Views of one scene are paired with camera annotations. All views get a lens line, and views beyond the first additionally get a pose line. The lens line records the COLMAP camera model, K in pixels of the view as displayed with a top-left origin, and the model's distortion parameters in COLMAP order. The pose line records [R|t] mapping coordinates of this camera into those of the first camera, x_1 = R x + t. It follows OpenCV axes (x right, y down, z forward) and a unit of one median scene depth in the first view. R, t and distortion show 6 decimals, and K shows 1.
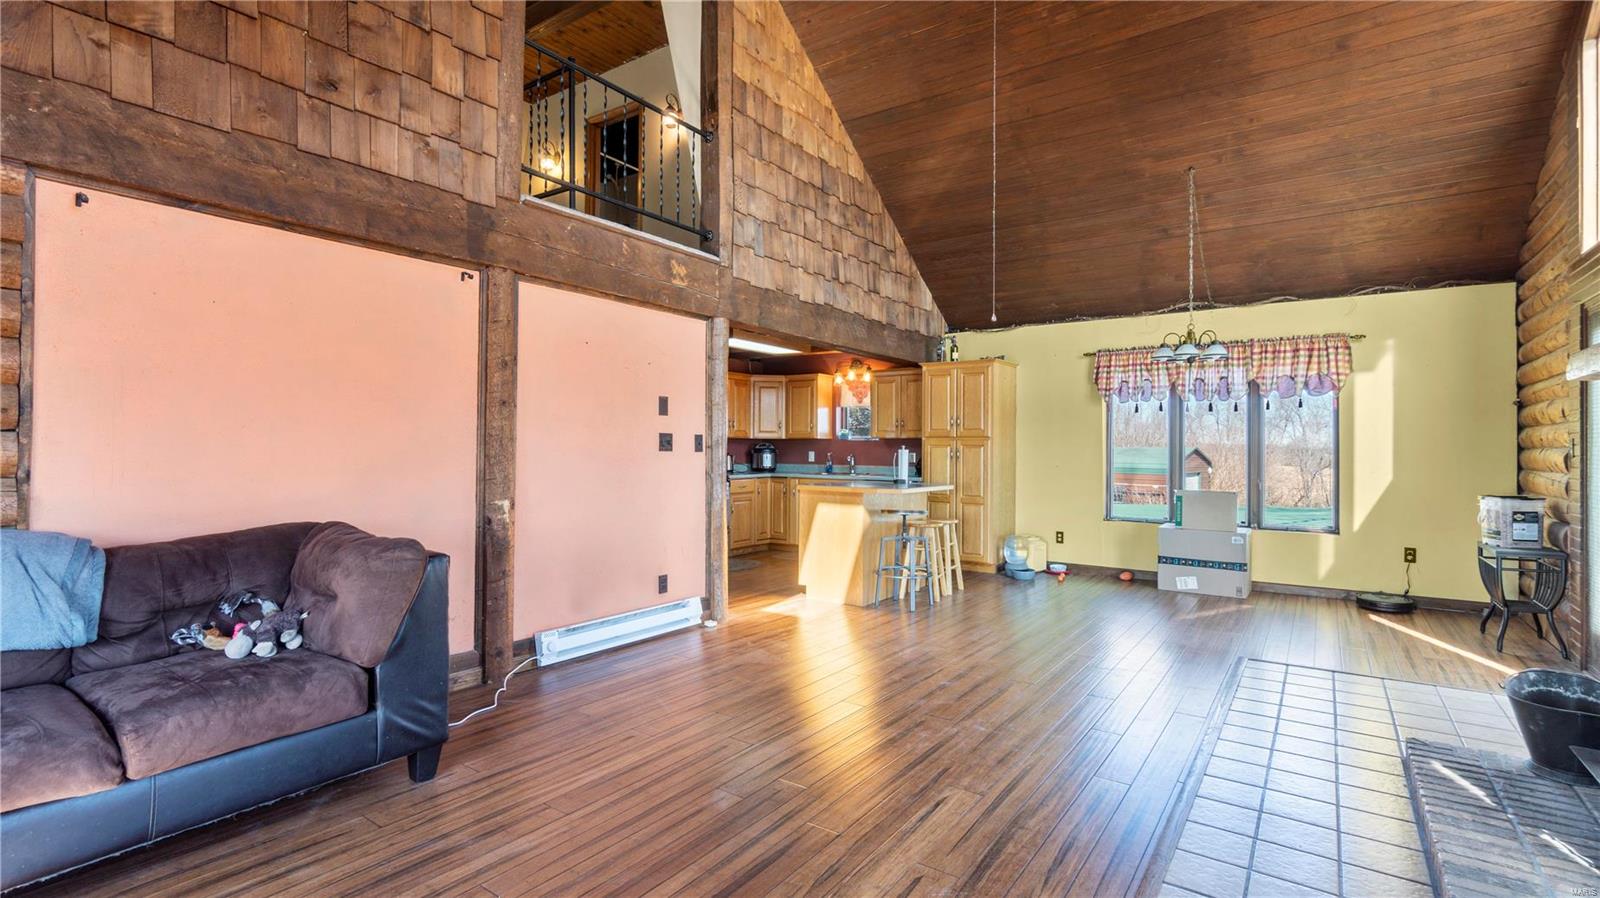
lens RADIAL K [[744.8, 0, 796.0], [0, 744.8, 445.2], [0, 0, 1]] dist [-0.002046, -0.001573]
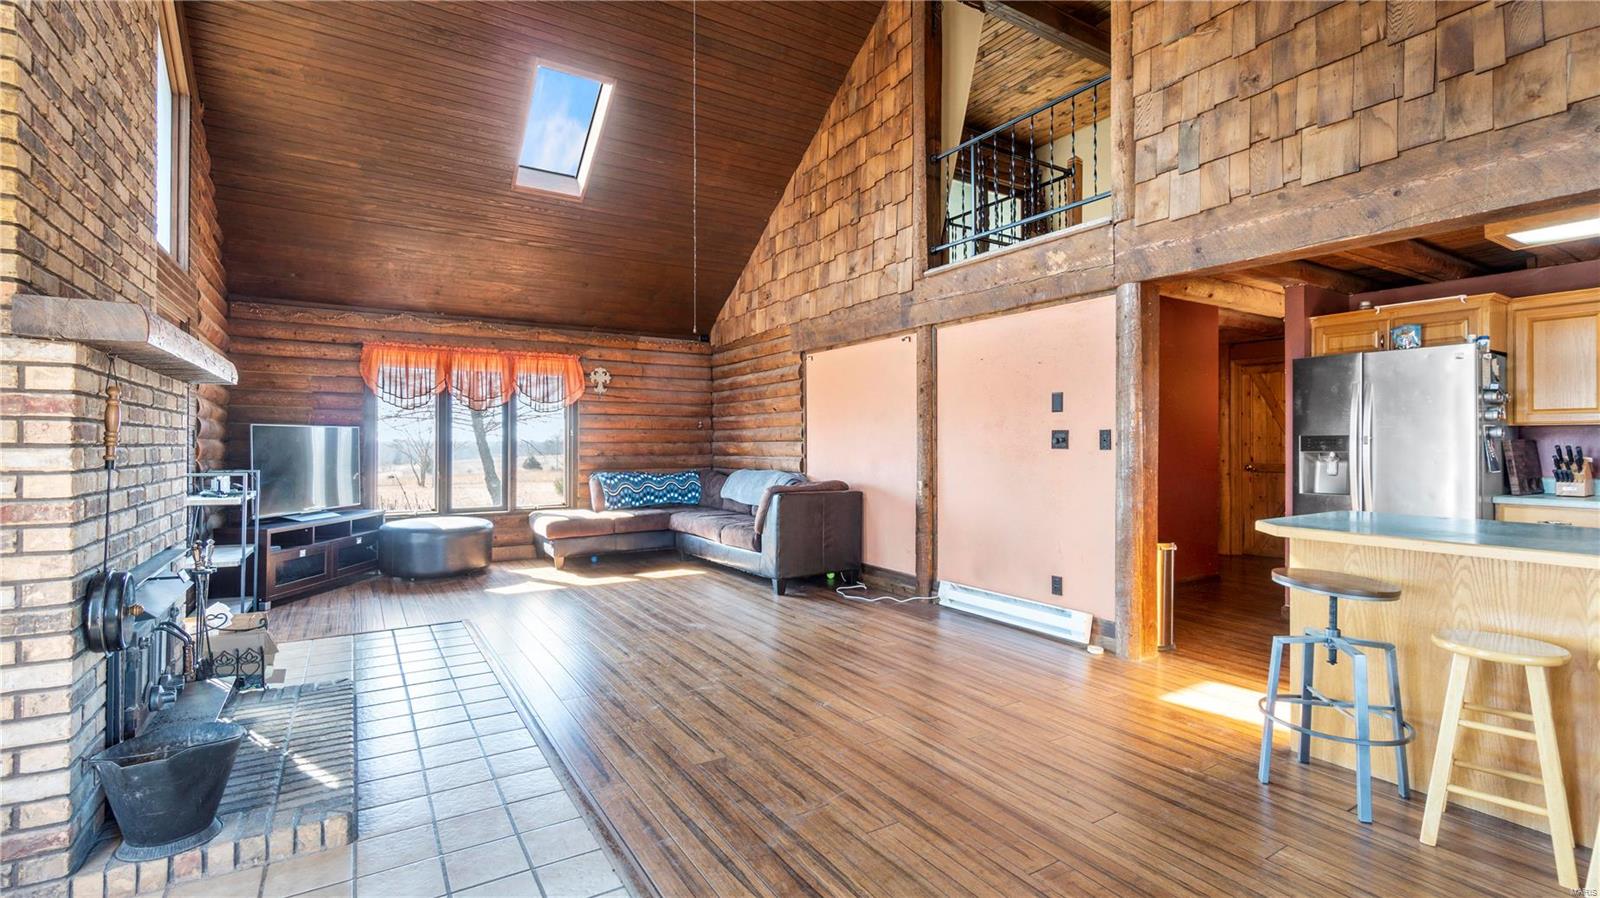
lens RADIAL K [[709.1, 0, 791.4], [0, 709.1, 446.1], [0, 0, 1]] dist [0.001664, 0.000191]
pose [[-0.384697, -0.006771, -0.923018, 0.957844], [0.000840, 0.999970, -0.007685, 0.013439], [0.923042, -0.003732, -0.384680, 1.226357]]
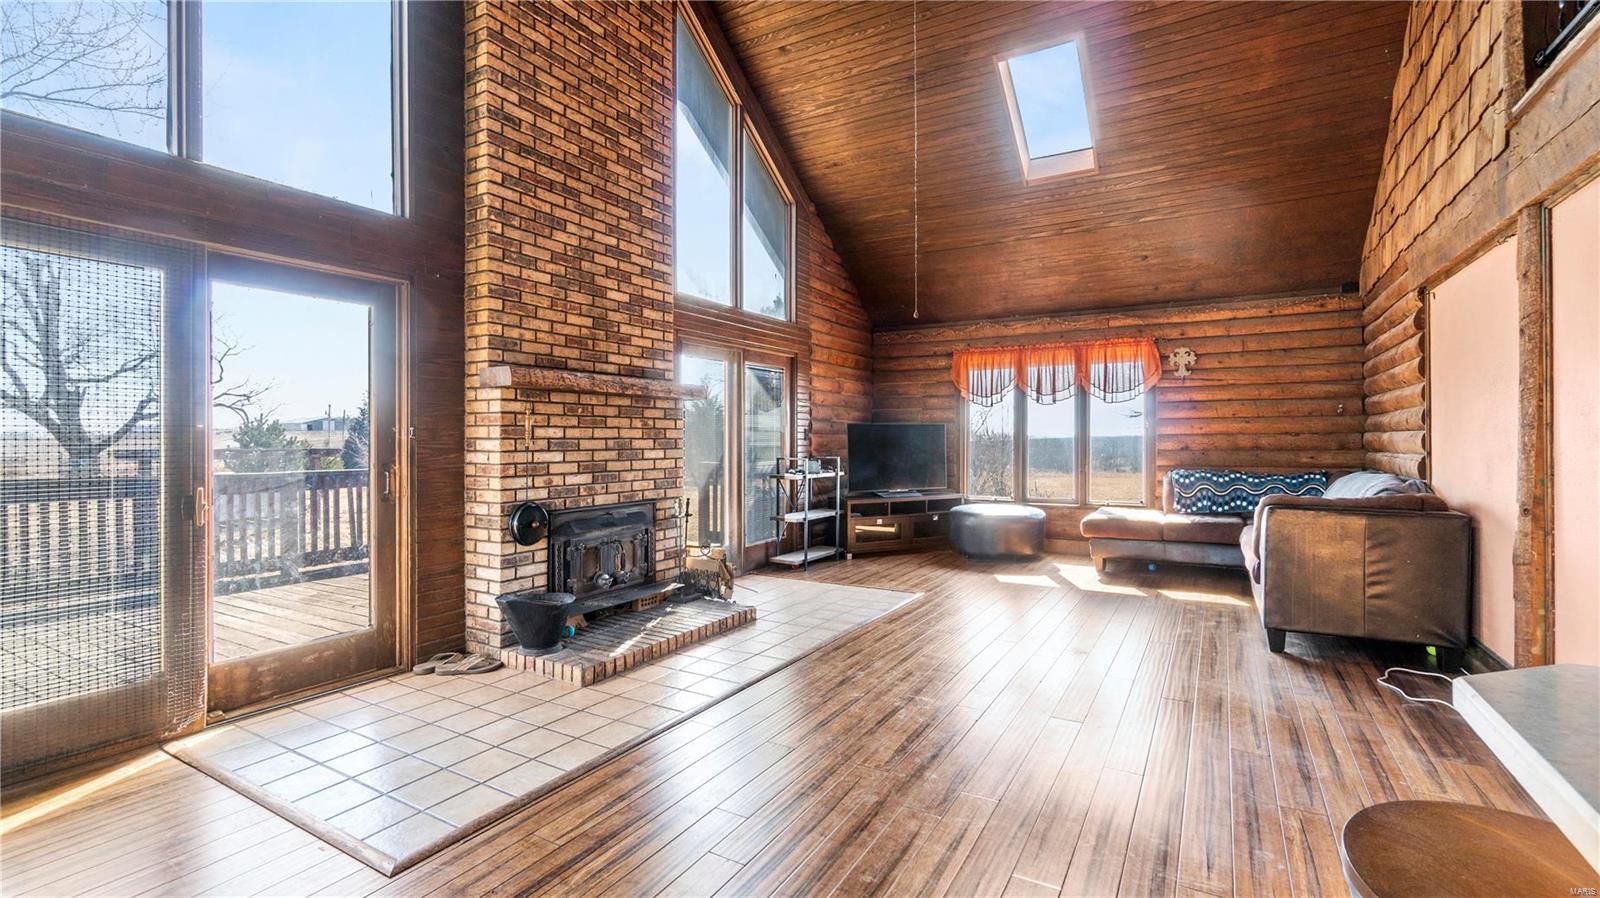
lens RADIAL K [[709.1, 0, 802.1], [0, 709.1, 446.1], [0, 0, 1]] dist [0.001664, 0.000191]
pose [[-0.996203, -0.005282, -0.086901, 0.408484], [-0.005621, 0.999978, 0.003654, 0.013391], [0.086880, 0.004128, -0.996210, 1.581213]]
